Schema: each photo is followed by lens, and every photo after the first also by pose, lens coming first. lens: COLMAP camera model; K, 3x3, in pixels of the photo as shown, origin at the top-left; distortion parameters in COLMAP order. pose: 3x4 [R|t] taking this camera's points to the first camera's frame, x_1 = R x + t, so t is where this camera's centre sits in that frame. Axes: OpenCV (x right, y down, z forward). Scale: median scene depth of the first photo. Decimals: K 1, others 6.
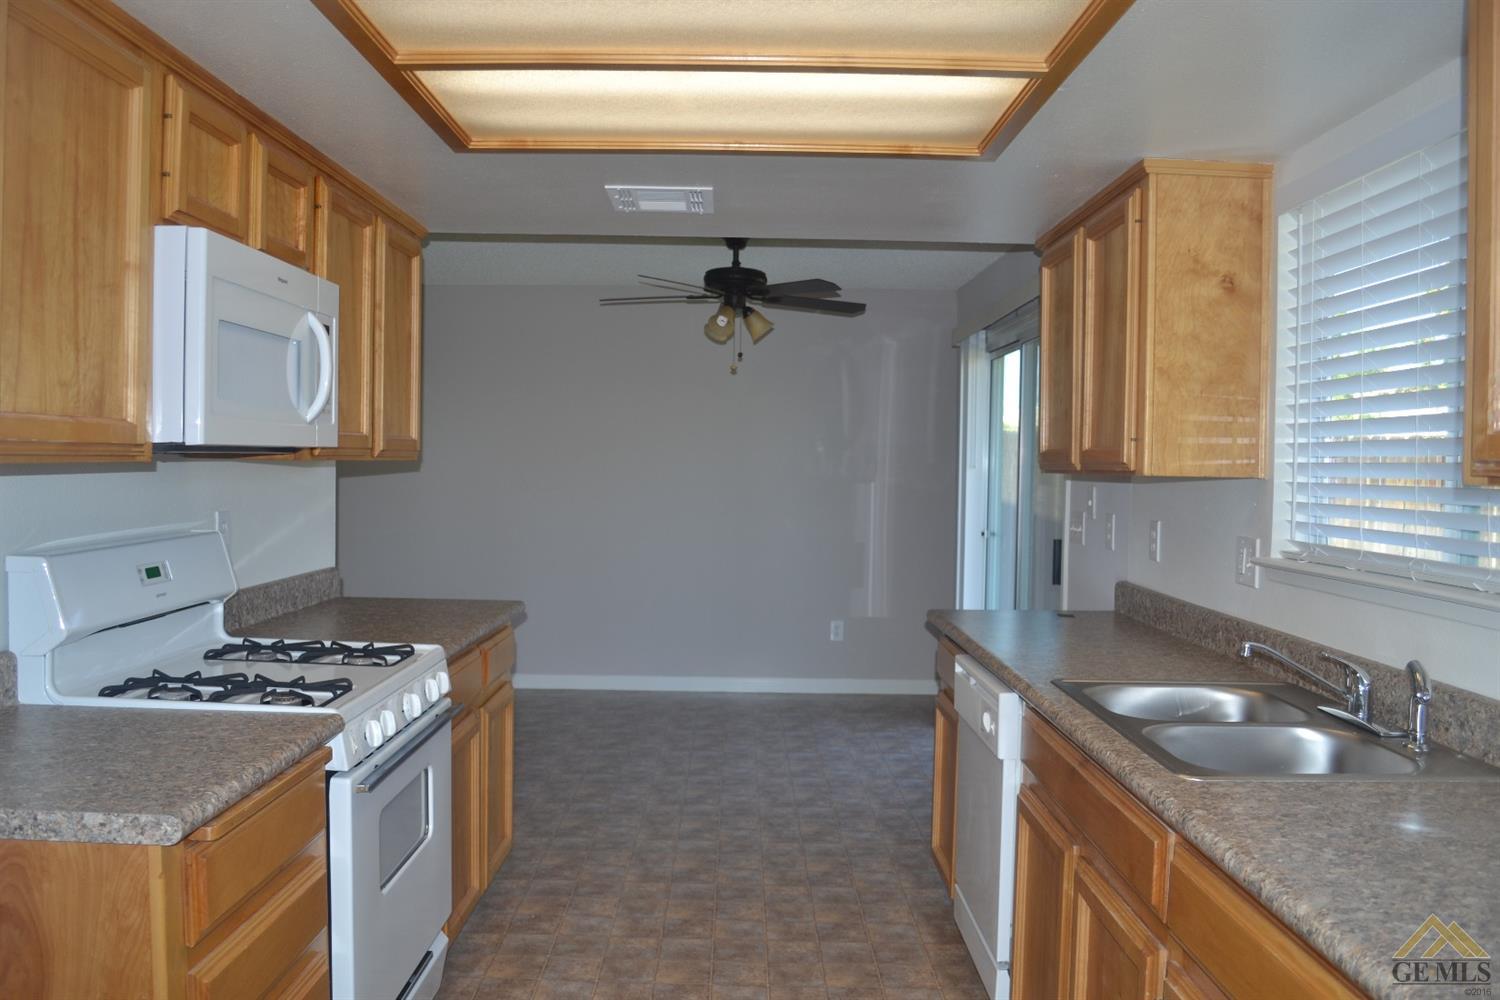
lens RADIAL K [[1186.7, 0, 749.8], [0, 1186.7, 496.2], [0, 0, 1]] dist [-0.071168, -0.007270]
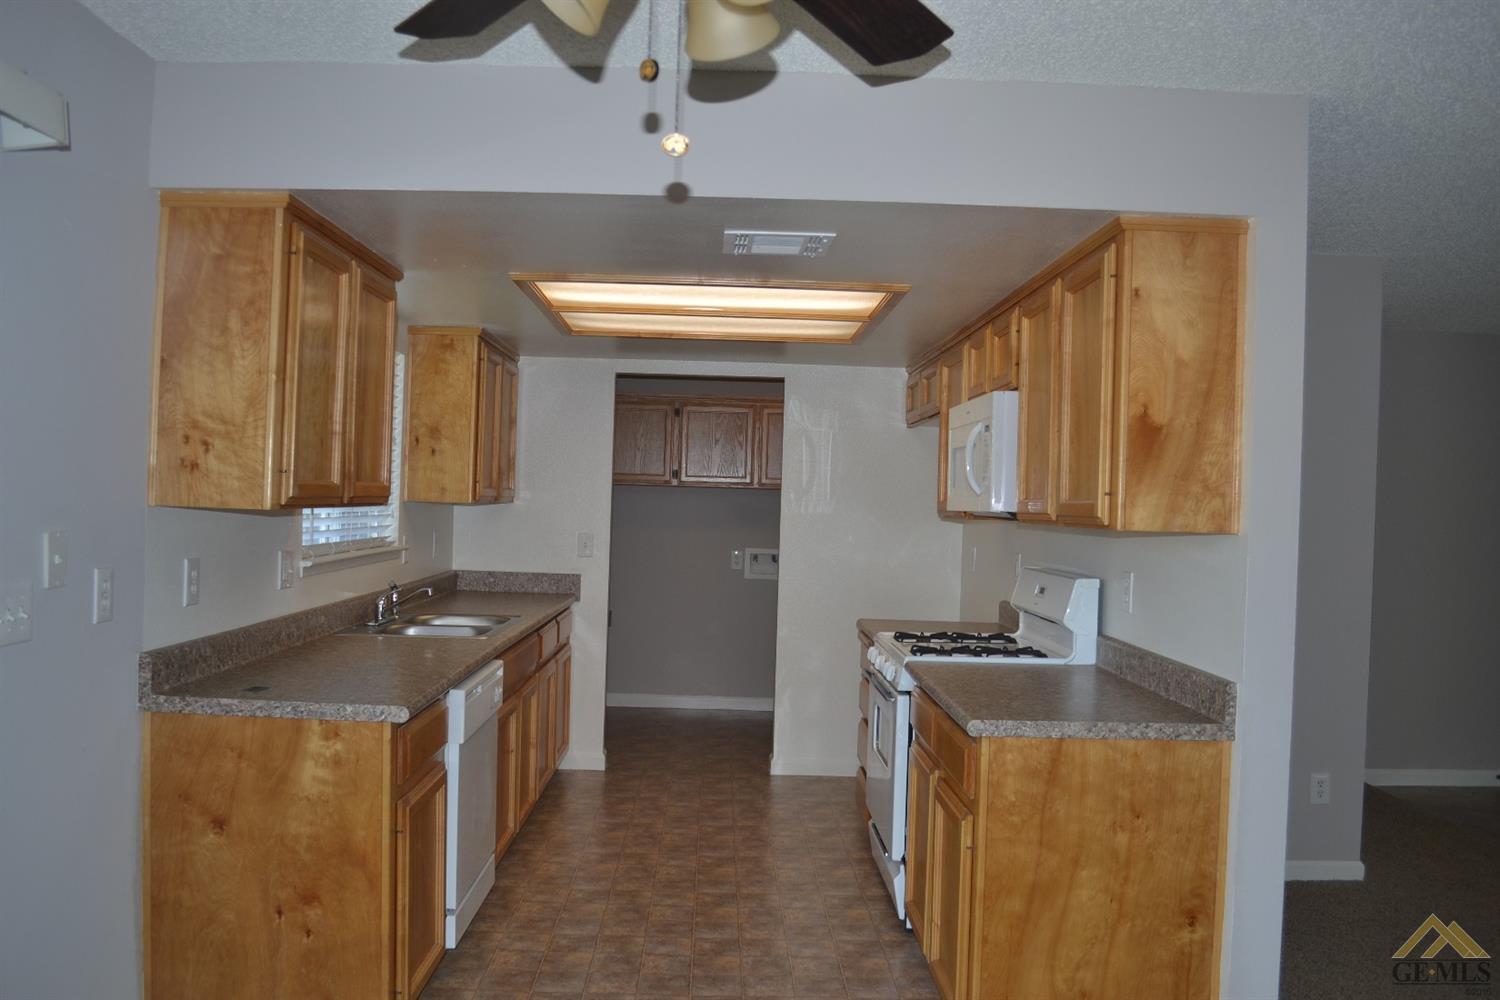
lens RADIAL K [[1186.7, 0, 748.3], [0, 1186.7, 498.4], [0, 0, 1]] dist [-0.071168, -0.007270]
pose [[0.999728, 0.012634, 0.019581, 0.003793], [-0.011842, 0.999128, -0.040044, 0.011870], [-0.020070, 0.039801, 0.999006, -0.350077]]
